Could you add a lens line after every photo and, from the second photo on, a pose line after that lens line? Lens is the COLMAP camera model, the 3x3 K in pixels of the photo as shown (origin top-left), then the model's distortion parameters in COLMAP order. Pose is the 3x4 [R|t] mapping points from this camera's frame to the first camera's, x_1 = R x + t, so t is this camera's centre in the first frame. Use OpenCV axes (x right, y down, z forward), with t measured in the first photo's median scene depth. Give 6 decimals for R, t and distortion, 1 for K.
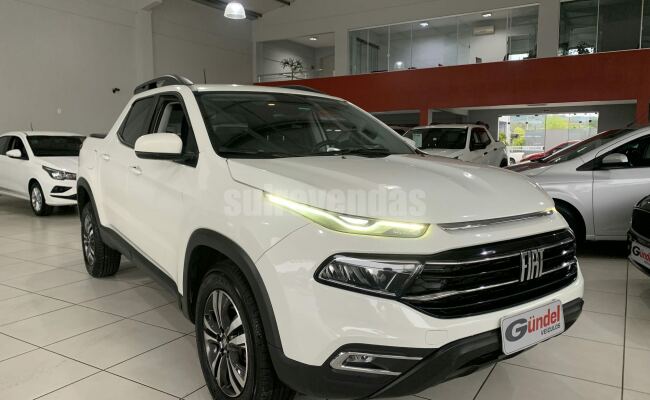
lens RADIAL K [[499.0, 0, 325.0], [0, 499.0, 200.0], [0, 0, 1]] dist [0.006224, -0.006960]
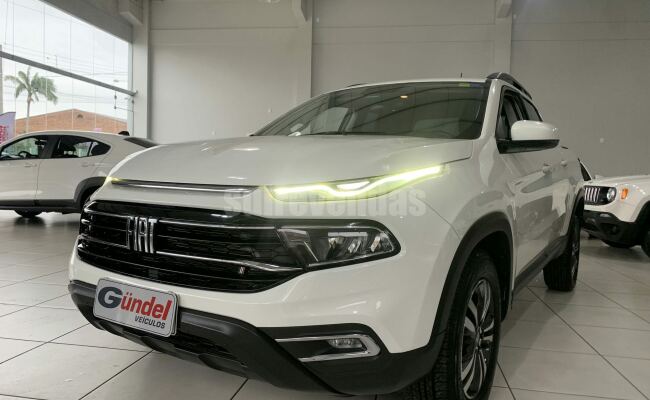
lens RADIAL K [[477.4, 0, 325.3], [0, 477.4, 187.6], [0, 0, 1]] dist [-0.006346, -0.004353]
pose [[0.386637, 0.038386, -0.921433, 1.186581], [-0.126156, 0.991942, -0.011613, 0.019000], [0.913563, 0.120734, 0.388364, 0.888250]]
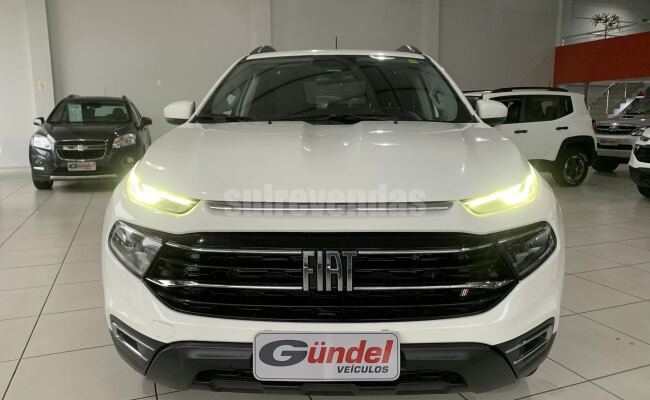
lens RADIAL K [[499.0, 0, 325.0], [0, 499.0, 200.0], [0, 0, 1]] dist [0.006224, -0.006960]
pose [[0.796866, 0.090850, -0.597286, 0.762155], [-0.060803, 0.995669, 0.070326, -0.019739], [0.601088, -0.019723, 0.798939, 0.399200]]
